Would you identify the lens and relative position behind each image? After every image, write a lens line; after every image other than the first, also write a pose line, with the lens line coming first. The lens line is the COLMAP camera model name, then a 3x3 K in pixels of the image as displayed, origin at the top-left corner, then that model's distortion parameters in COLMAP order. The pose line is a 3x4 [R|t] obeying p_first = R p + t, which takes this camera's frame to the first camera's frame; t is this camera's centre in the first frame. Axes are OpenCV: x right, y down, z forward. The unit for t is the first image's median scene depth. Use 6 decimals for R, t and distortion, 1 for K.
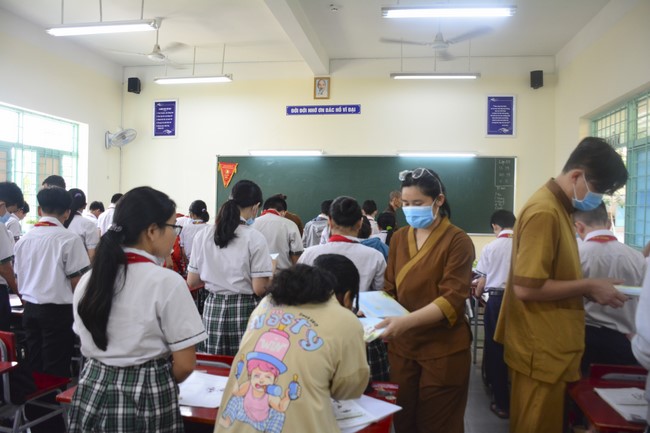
lens RADIAL K [[522.5, 0, 323.8], [0, 522.5, 216.7], [0, 0, 1]] dist [-0.130303, 0.084917]
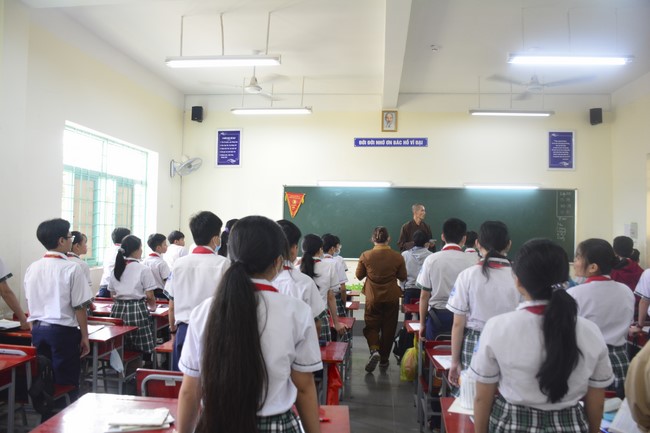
lens RADIAL K [[522.5, 0, 328.0], [0, 522.5, 214.0], [0, 0, 1]] dist [-0.130303, 0.084917]
pose [[0.998206, 0.002558, 0.059815, -0.195046], [0.000421, 0.998762, -0.049738, -0.013330], [-0.059868, 0.049674, 0.996970, -0.010979]]
